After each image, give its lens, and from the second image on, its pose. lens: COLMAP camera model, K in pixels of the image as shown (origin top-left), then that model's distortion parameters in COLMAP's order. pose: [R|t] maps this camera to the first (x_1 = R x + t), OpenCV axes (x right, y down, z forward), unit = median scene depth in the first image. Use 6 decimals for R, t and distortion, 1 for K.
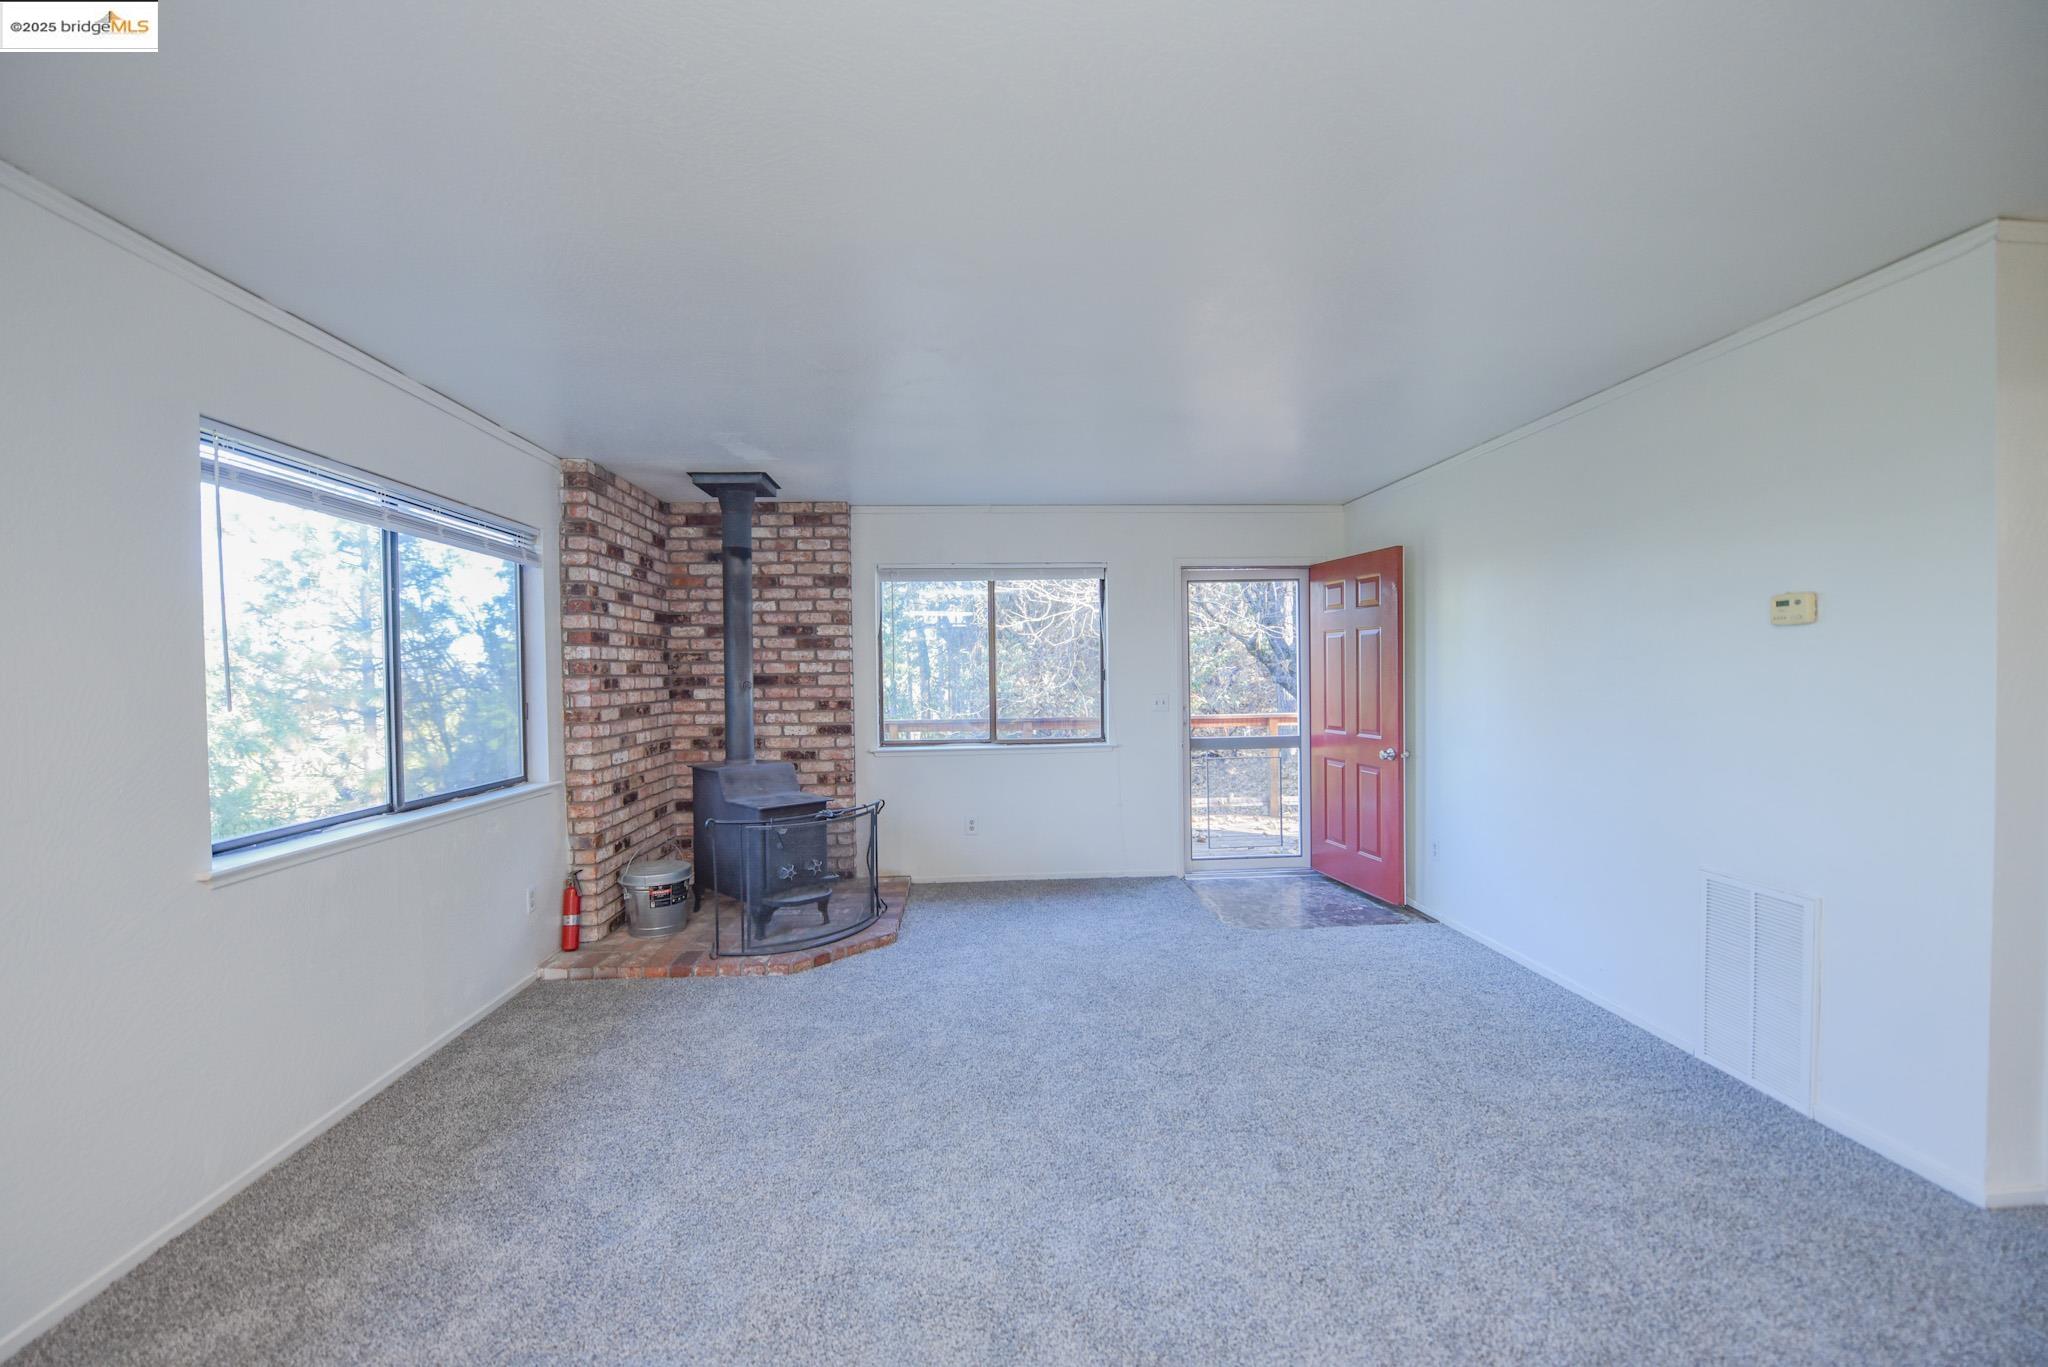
lens RADIAL K [[857.3, 0, 1028.9], [0, 857.3, 688.0], [0, 0, 1]] dist [-0.015565, -0.001144]
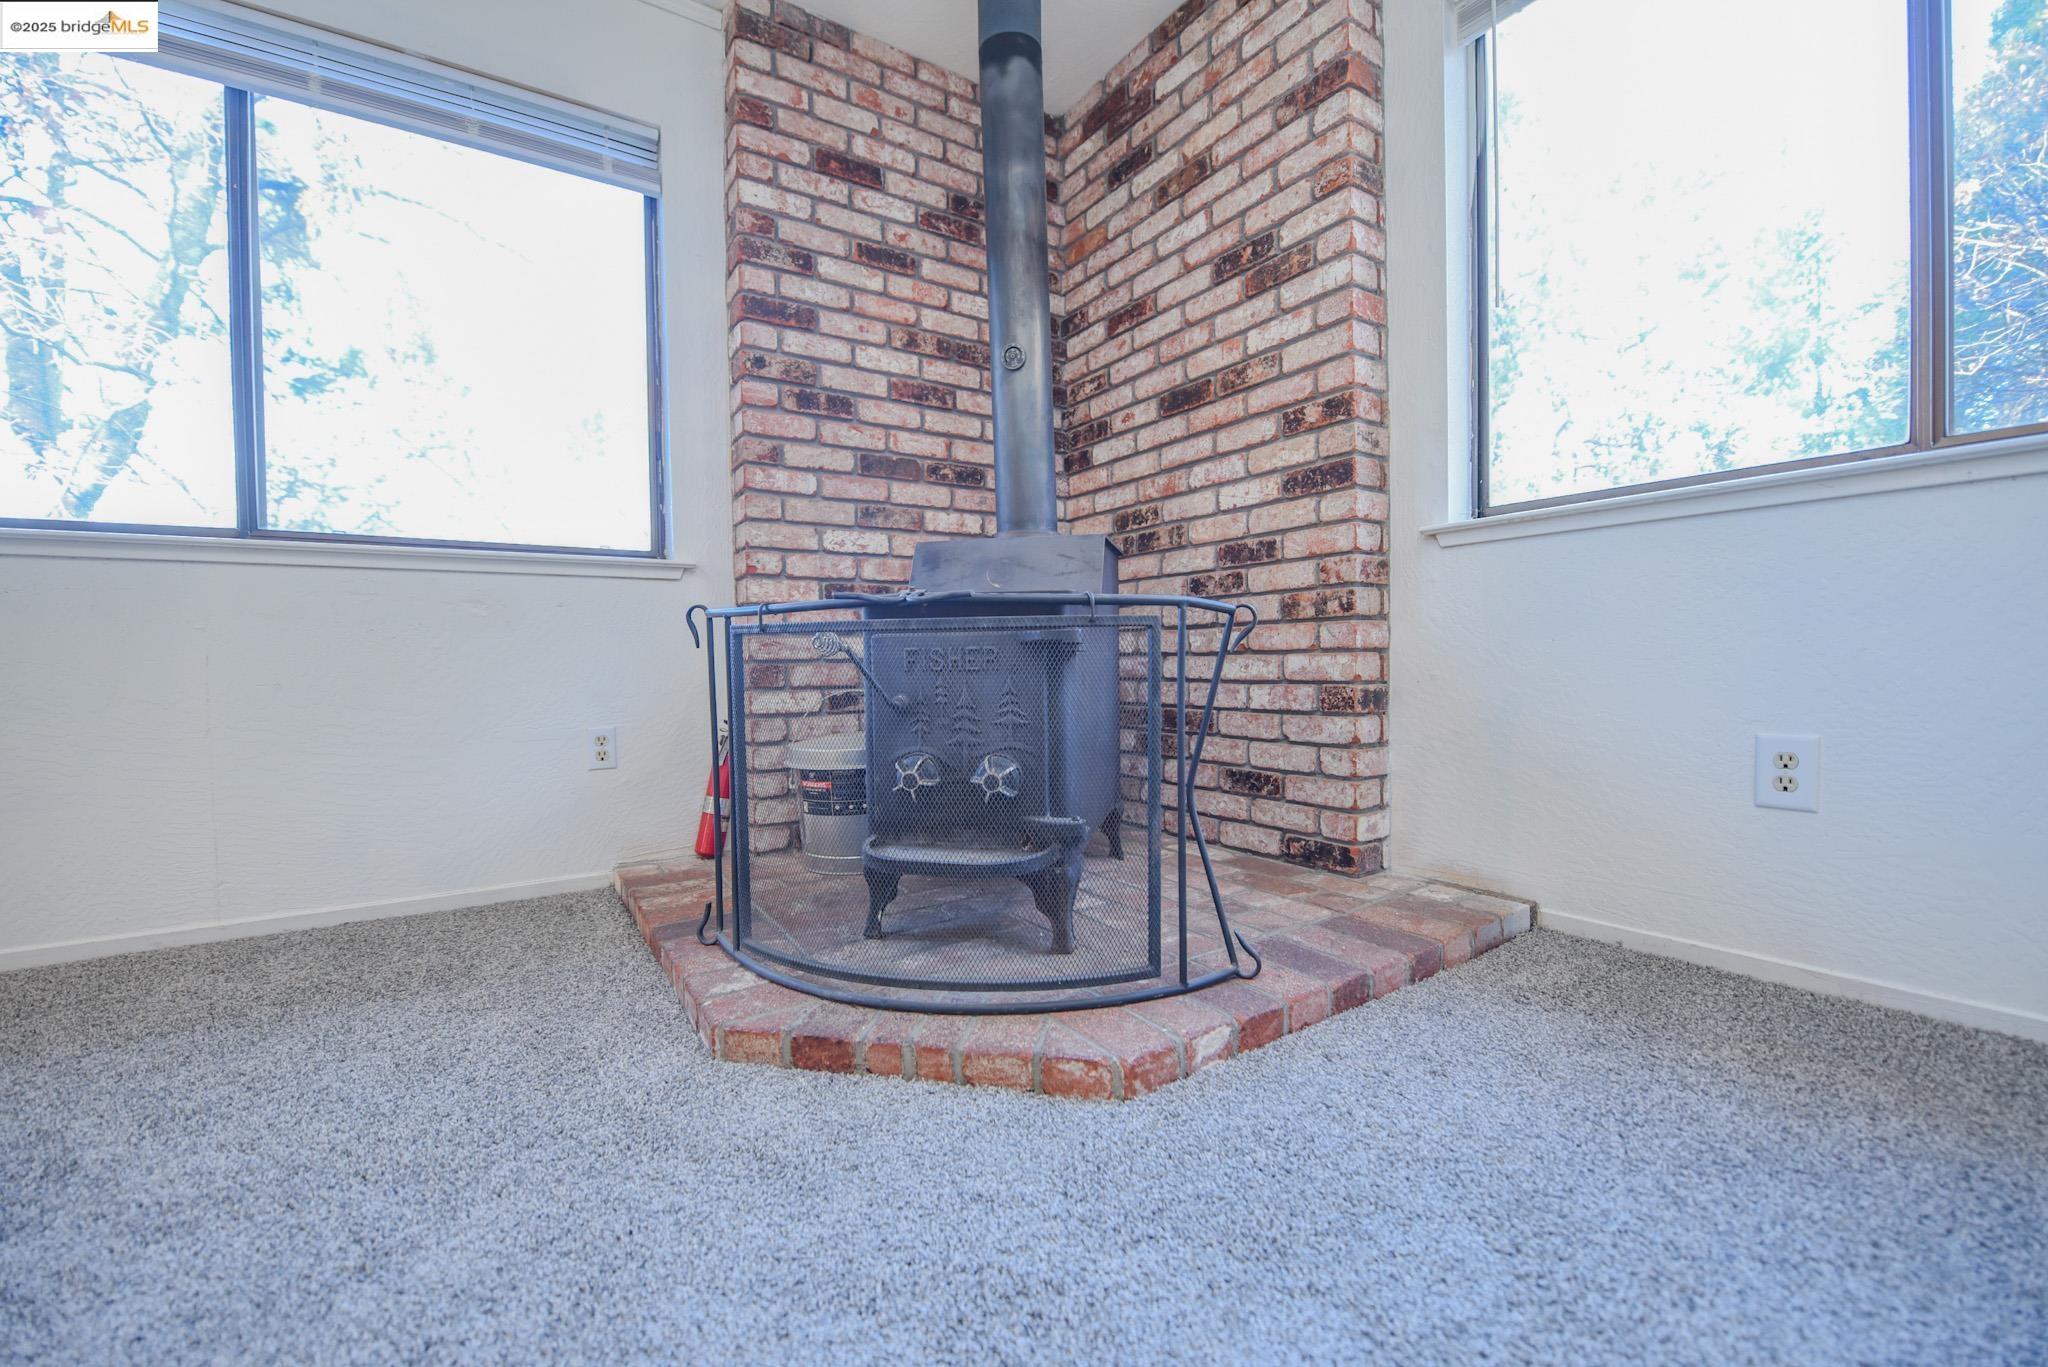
lens RADIAL K [[857.3, 0, 963.7], [0, 857.3, 677.1], [0, 0, 1]] dist [-0.015565, -0.001144]
pose [[0.485680, 0.029333, -0.873644, 0.036345], [-0.009903, 0.999557, 0.028056, 0.130050], [0.874080, -0.004974, 0.485756, 0.673551]]
